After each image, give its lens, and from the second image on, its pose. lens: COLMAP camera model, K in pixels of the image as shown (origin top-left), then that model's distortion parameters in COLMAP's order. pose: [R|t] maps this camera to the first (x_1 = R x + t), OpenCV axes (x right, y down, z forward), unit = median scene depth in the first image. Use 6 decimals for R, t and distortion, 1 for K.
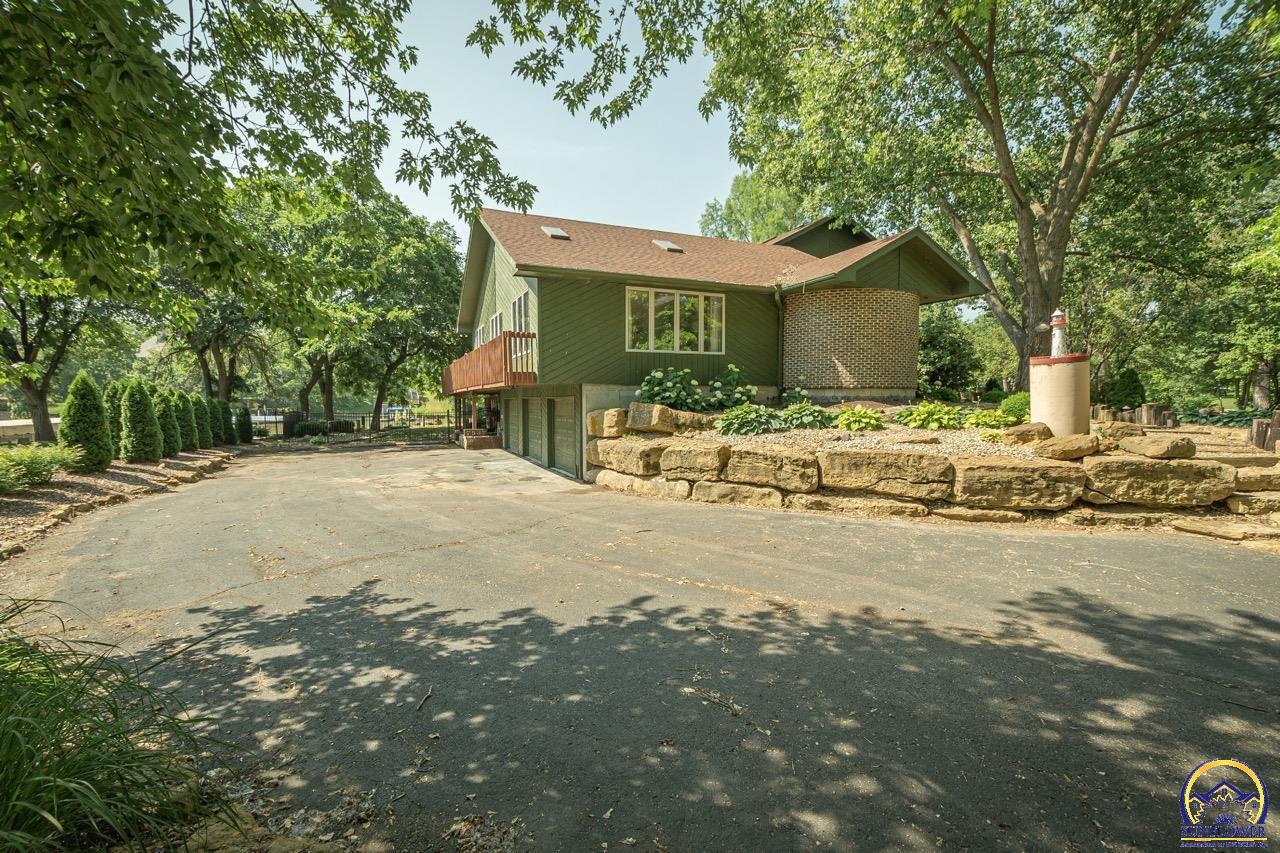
lens RADIAL K [[558.5, 0, 631.0], [0, 558.5, 432.7], [0, 0, 1]] dist [0.020620, 0.005981]
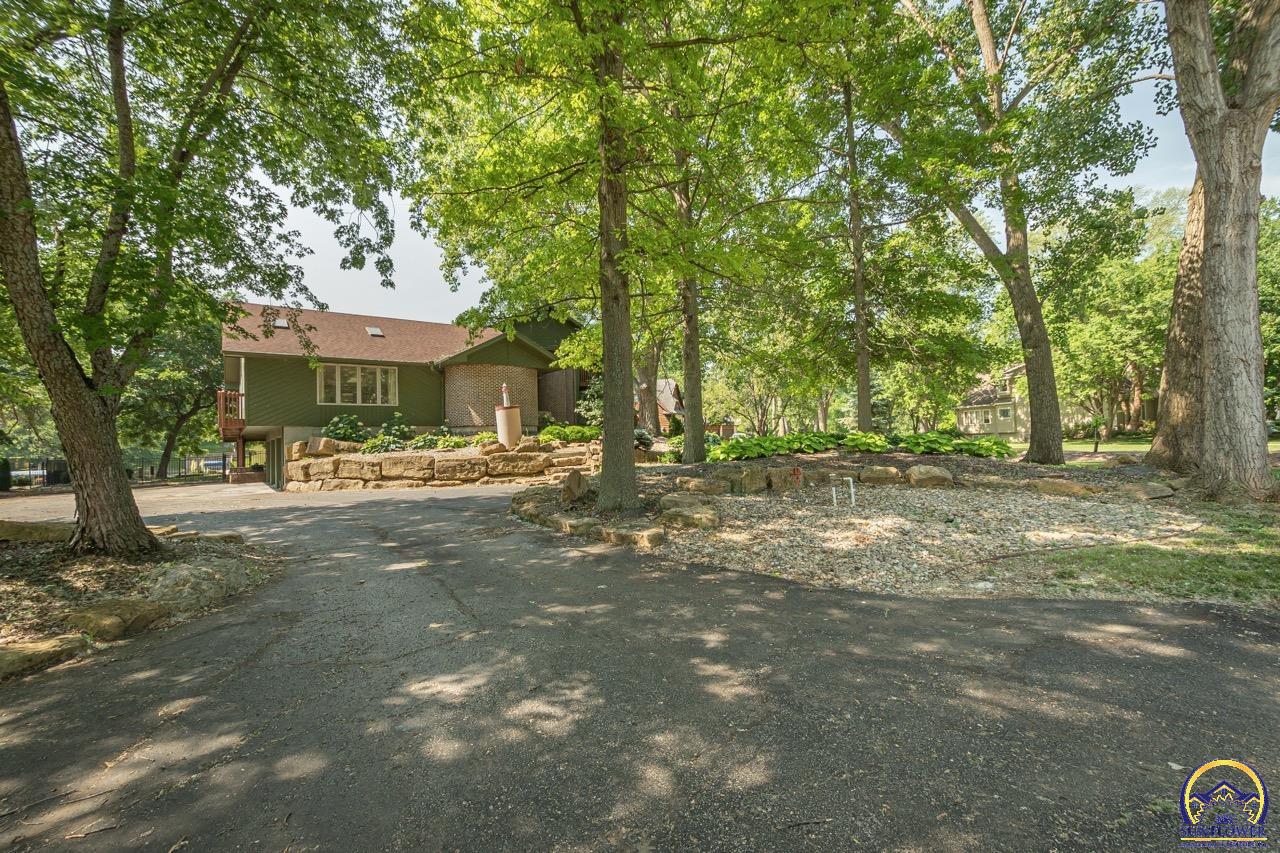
lens RADIAL K [[558.5, 0, 639.0], [0, 558.5, 429.3], [0, 0, 1]] dist [0.020620, 0.005981]
pose [[0.974489, -0.021196, 0.223431, 0.605077], [0.041277, 0.995475, -0.085591, 0.107703], [-0.220606, 0.092630, 0.970955, -0.820745]]
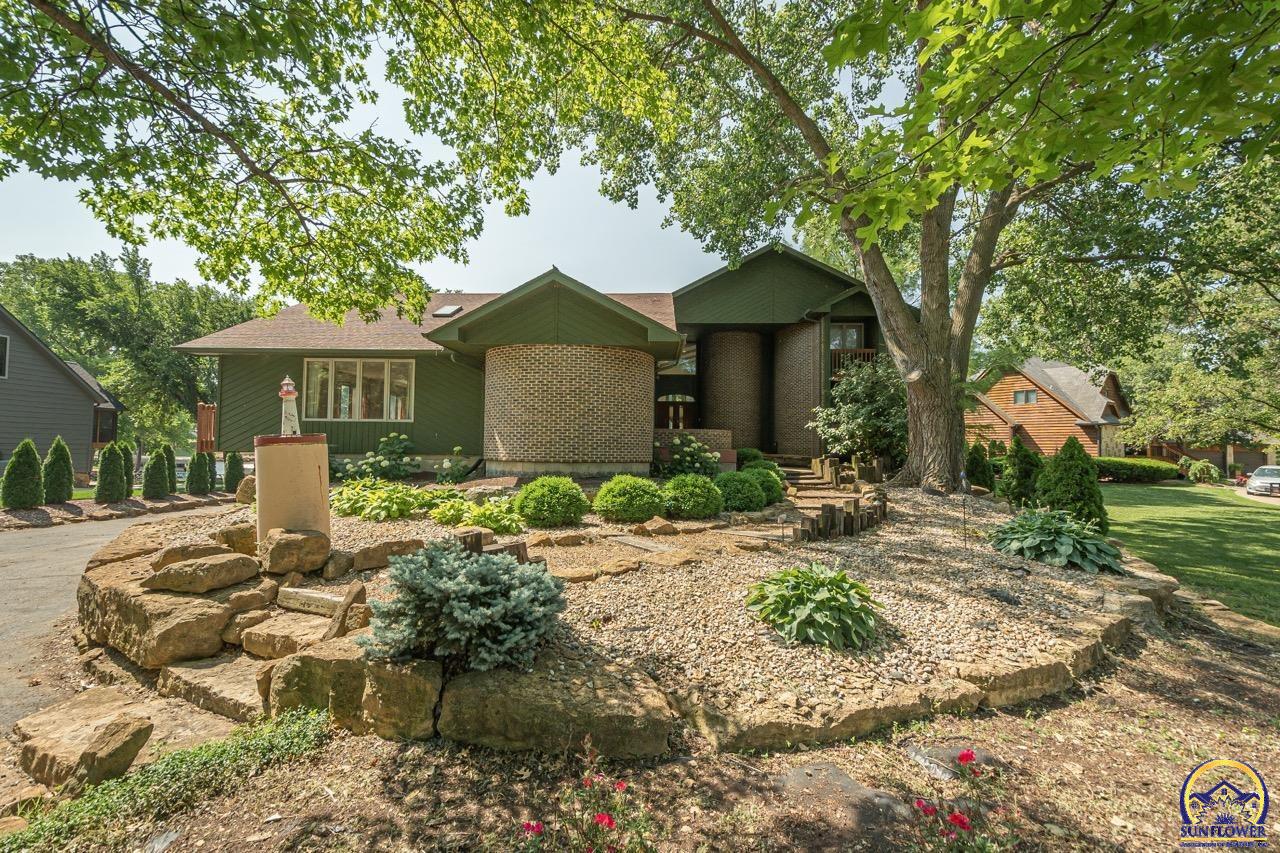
lens RADIAL K [[558.5, 0, 631.5], [0, 558.5, 430.4], [0, 0, 1]] dist [0.020620, 0.005981]
pose [[0.899659, 0.002588, -0.436585, 1.189918], [-0.043561, 0.995525, -0.083863, -0.080284], [0.434414, 0.094466, 0.895746, 0.403466]]
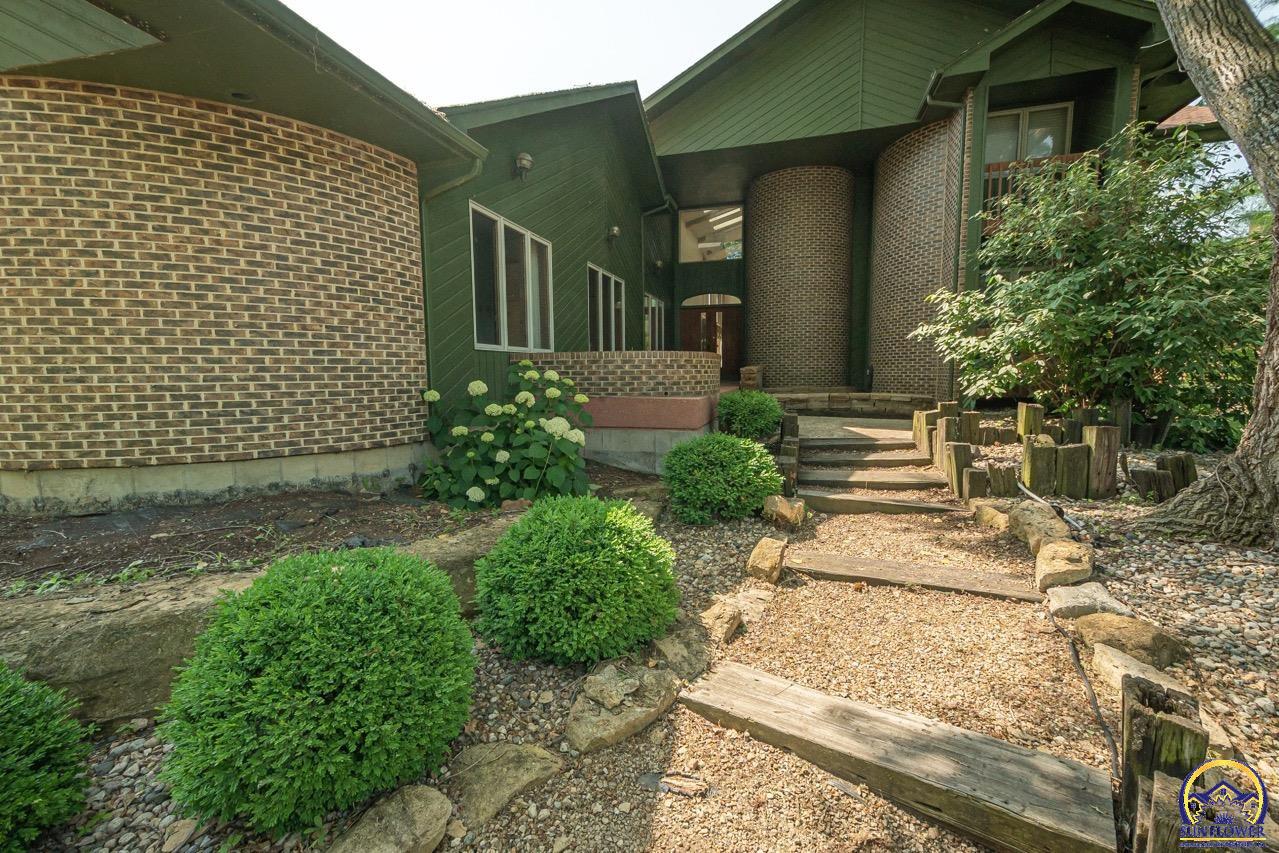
lens RADIAL K [[558.1, 0, 637.4], [0, 558.1, 426.1], [0, 0, 1]] dist [0.020620, 0.005981]
pose [[0.769831, 0.056946, -0.635702, 1.138154], [-0.028650, 0.998091, 0.054713, -0.160444], [0.637604, -0.023907, 0.769993, 1.271756]]
